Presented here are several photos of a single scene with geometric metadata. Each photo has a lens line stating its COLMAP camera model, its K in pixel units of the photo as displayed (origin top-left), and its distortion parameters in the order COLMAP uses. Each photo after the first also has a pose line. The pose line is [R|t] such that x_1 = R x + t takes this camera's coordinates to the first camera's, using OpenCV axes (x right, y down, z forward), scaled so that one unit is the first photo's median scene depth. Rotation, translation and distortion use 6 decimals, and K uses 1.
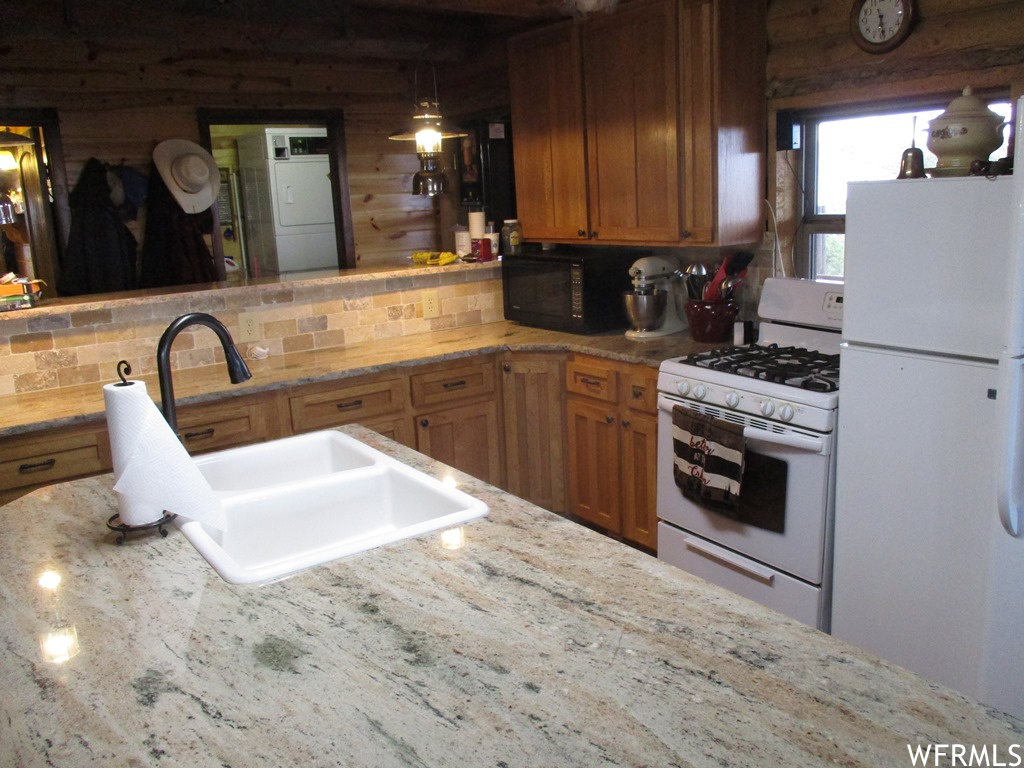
lens RADIAL K [[863.7, 0, 512.0], [0, 863.7, 384.0], [0, 0, 1]] dist [-0.012292, -0.014302]
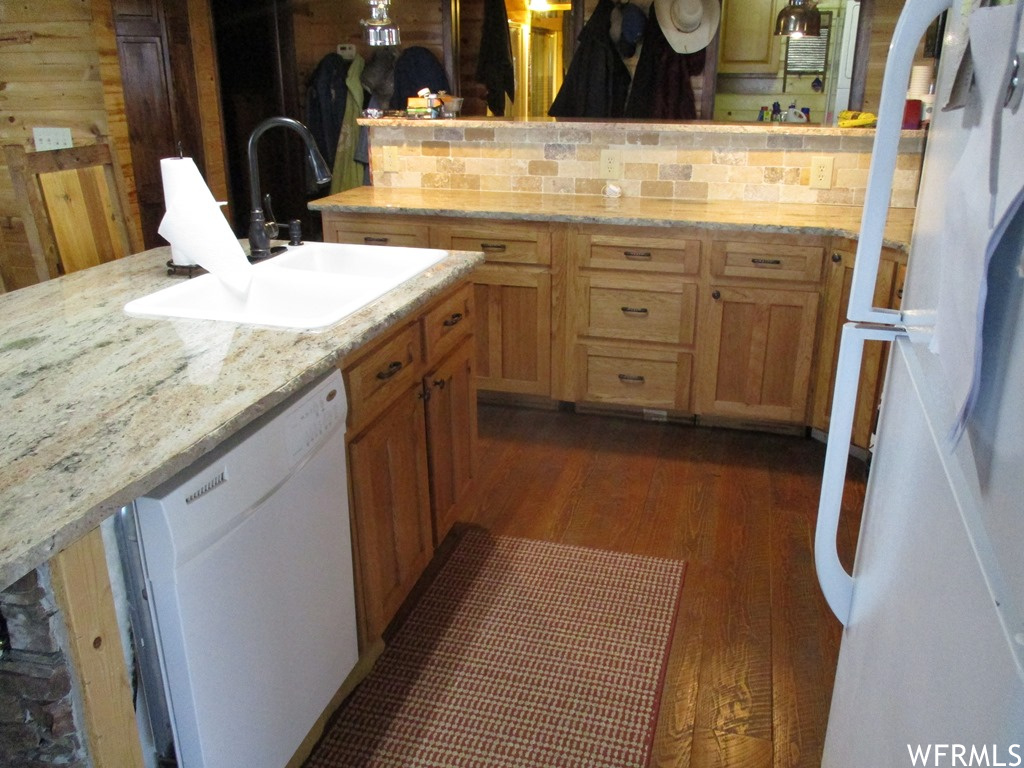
lens RADIAL K [[850.1, 0, 512.0], [0, 850.1, 384.0], [0, 0, 1]] dist [-0.023794, -0.003627]
pose [[0.628896, 0.316306, -0.710239, 0.503474], [-0.198572, 0.948553, 0.246609, -0.051402], [0.751704, -0.014058, 0.659351, 0.278349]]
